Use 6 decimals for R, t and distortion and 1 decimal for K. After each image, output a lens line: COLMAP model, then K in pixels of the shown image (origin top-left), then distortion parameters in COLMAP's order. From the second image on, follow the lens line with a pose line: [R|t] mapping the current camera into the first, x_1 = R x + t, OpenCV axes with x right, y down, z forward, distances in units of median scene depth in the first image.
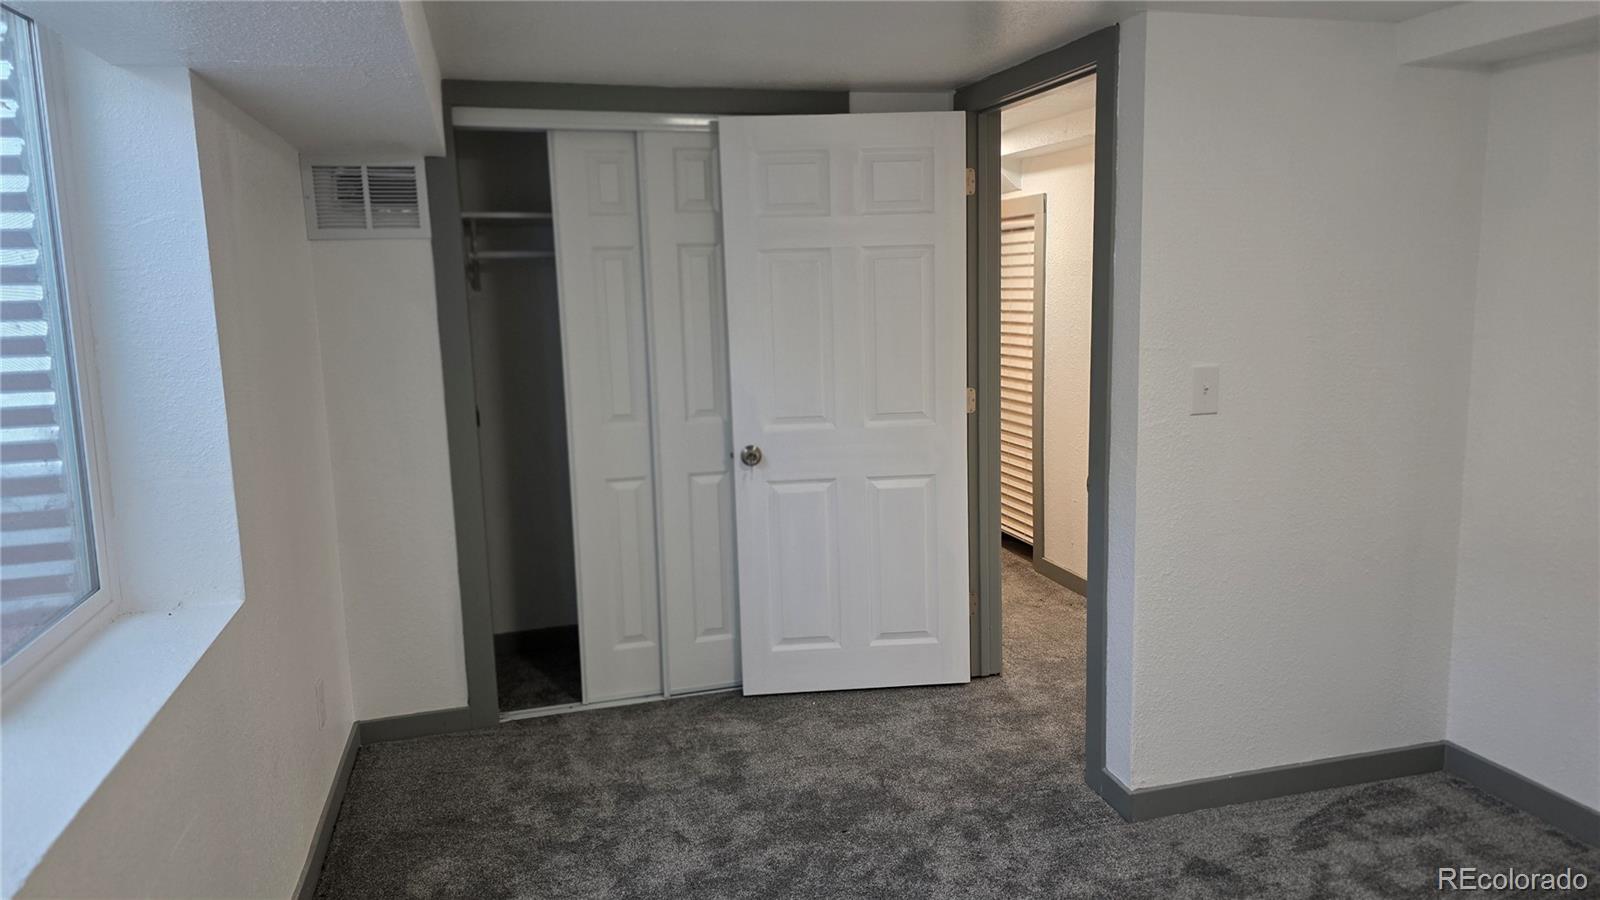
lens RADIAL K [[1114.7, 0, 800.0], [0, 1114.7, 450.0], [0, 0, 1]] dist [0.103510, -0.002253]
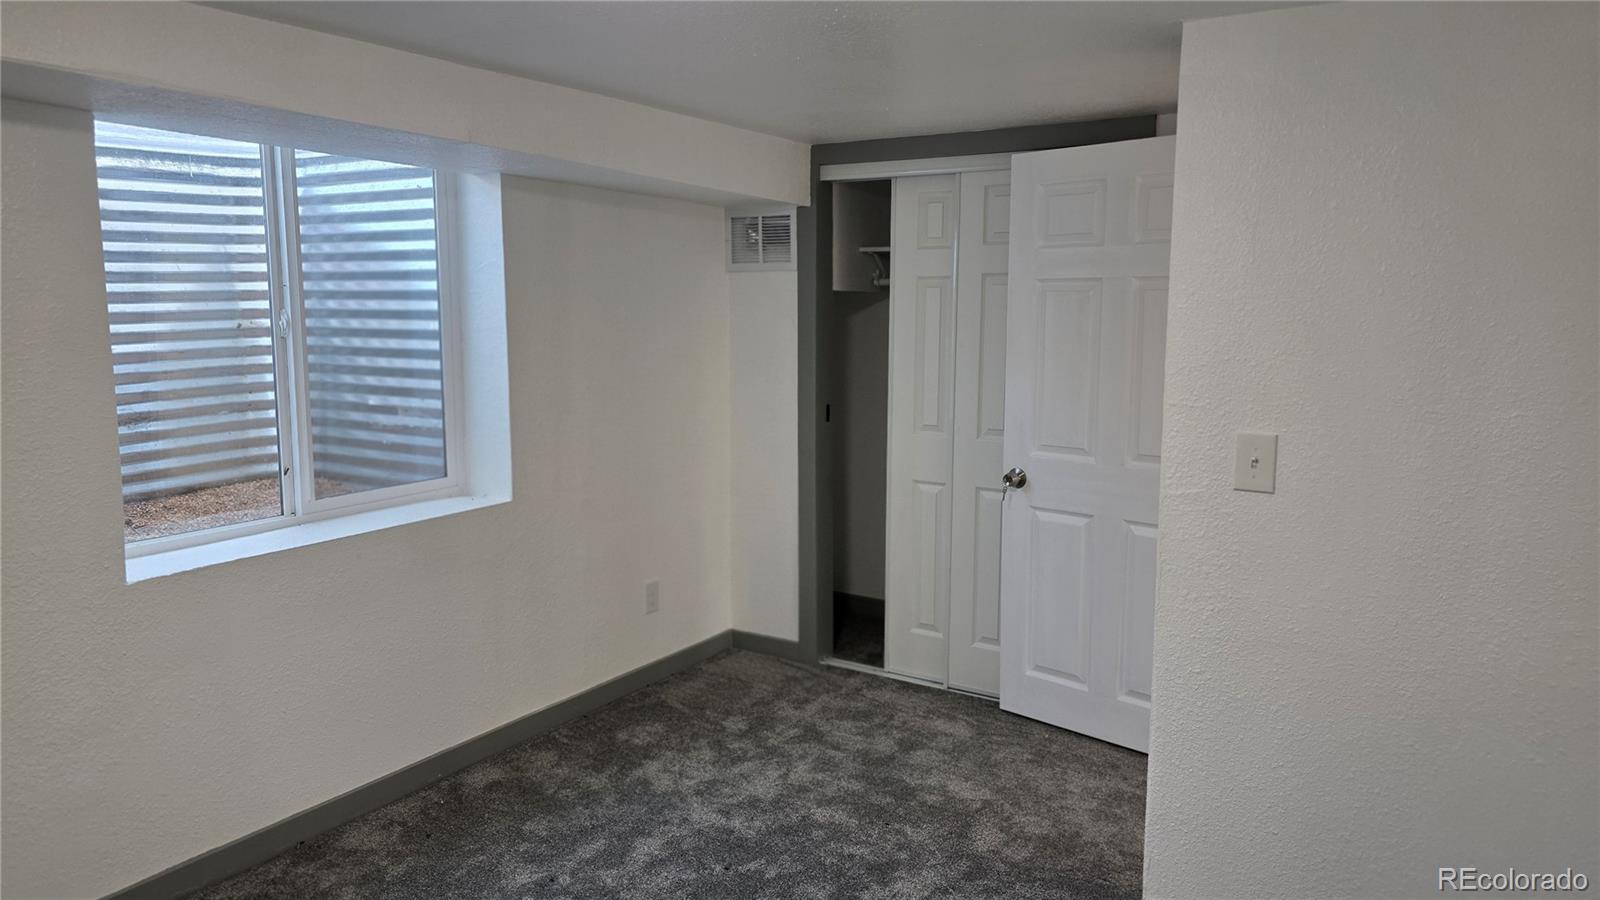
lens RADIAL K [[1114.7, 0, 800.0], [0, 1114.7, 450.0], [0, 0, 1]] dist [0.103510, -0.002253]
pose [[0.655087, 0.128512, -0.744544, 0.615007], [-0.136481, 0.989345, 0.050683, -0.047715], [0.743124, 0.068414, 0.665647, 0.166319]]
